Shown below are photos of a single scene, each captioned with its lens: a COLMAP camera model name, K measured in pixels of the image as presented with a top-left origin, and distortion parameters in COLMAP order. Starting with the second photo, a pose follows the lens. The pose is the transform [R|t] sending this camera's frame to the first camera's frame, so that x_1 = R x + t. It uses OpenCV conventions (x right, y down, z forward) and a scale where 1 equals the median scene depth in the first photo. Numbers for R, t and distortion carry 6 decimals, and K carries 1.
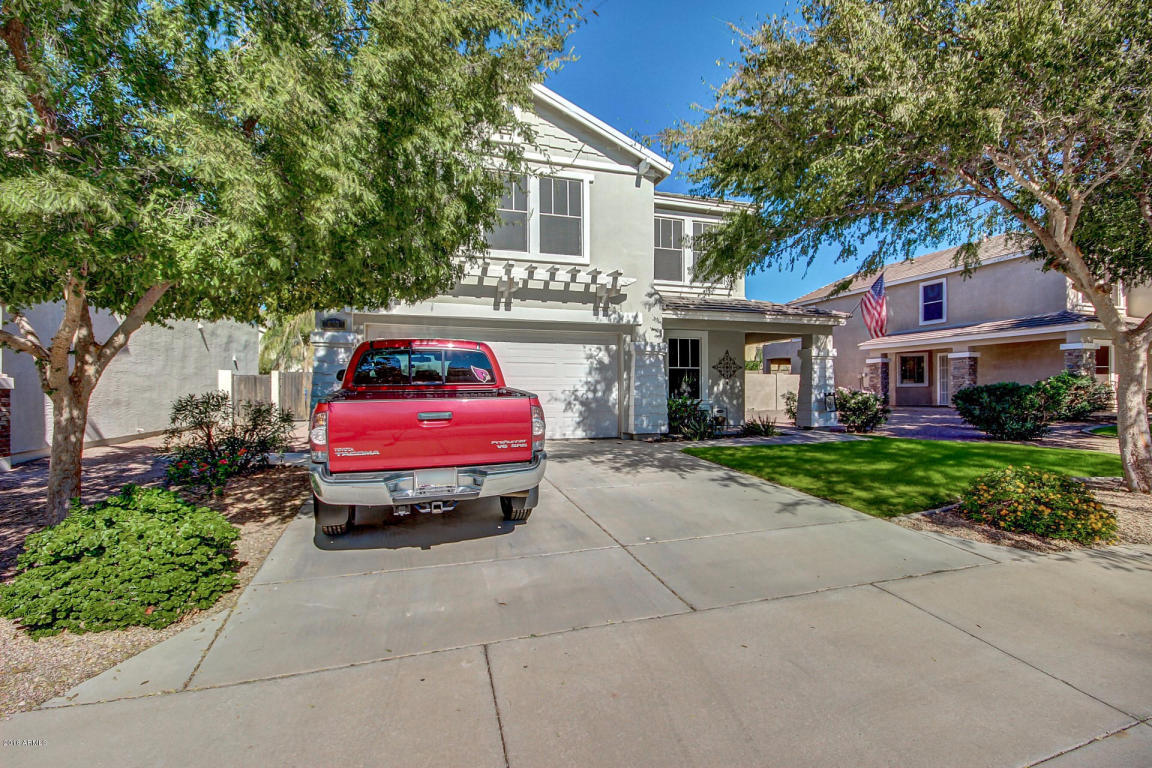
lens RADIAL K [[533.2, 0, 581.3], [0, 533.2, 392.0], [0, 0, 1]] dist [-0.005790, -0.000583]
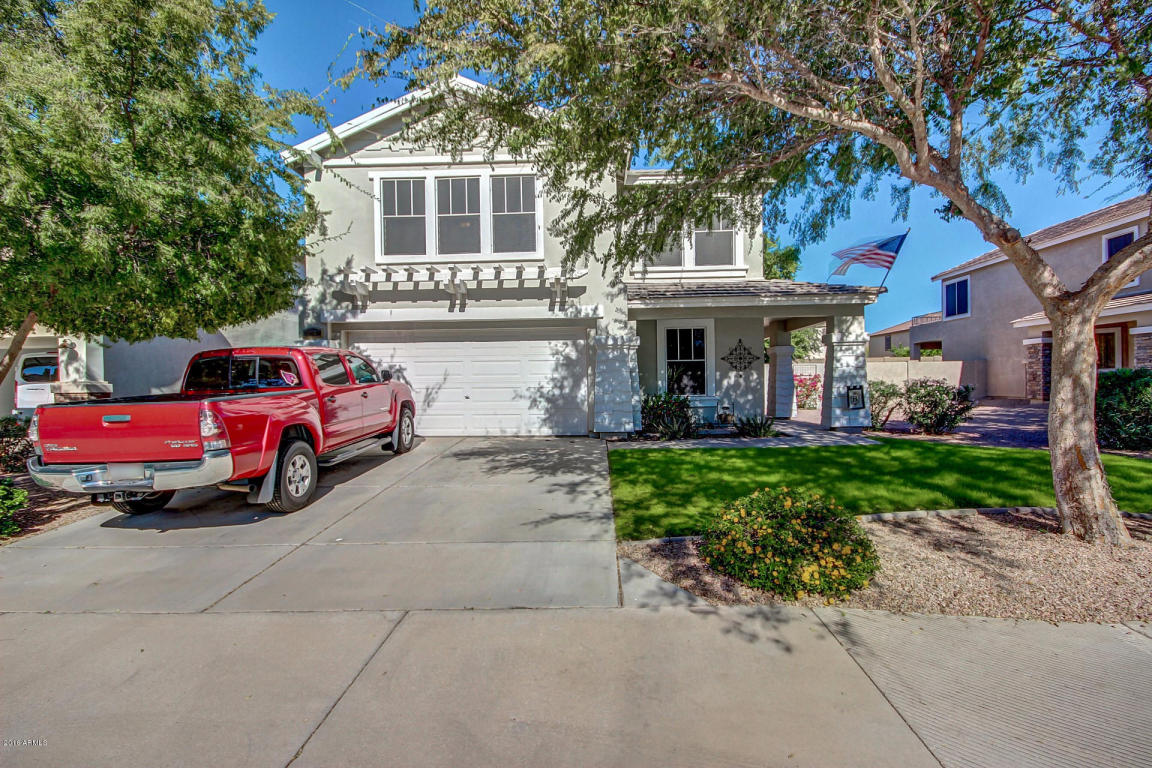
lens RADIAL K [[533.2, 0, 581.3], [0, 533.2, 392.0], [0, 0, 1]] dist [-0.005790, -0.000583]
pose [[0.941481, -0.008367, -0.336961, 0.392863], [0.013150, 0.999843, 0.011917, -0.004920], [0.336808, -0.015651, 0.941443, 0.090651]]
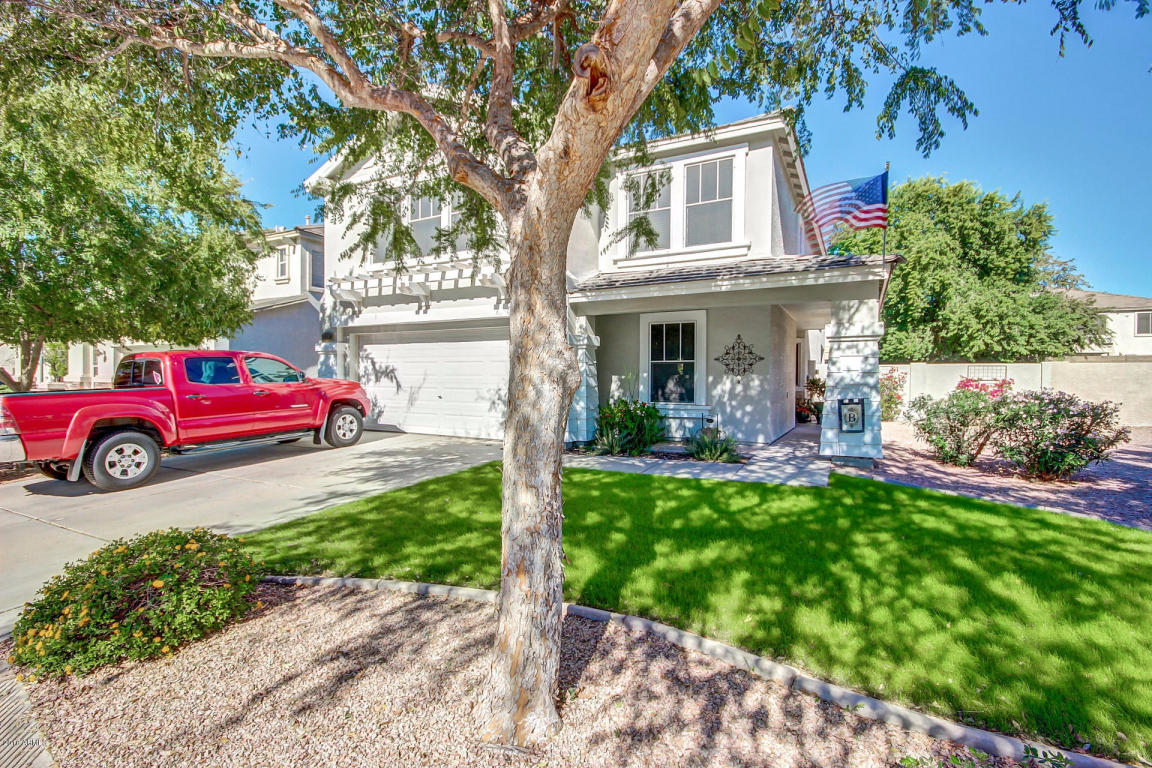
lens RADIAL K [[533.2, 0, 581.3], [0, 533.2, 392.0], [0, 0, 1]] dist [-0.005790, -0.000583]
pose [[0.699911, 0.017734, -0.714010, 0.766760], [-0.008823, 0.999830, 0.016184, -0.014959], [0.714176, -0.005027, 0.699948, 0.439113]]
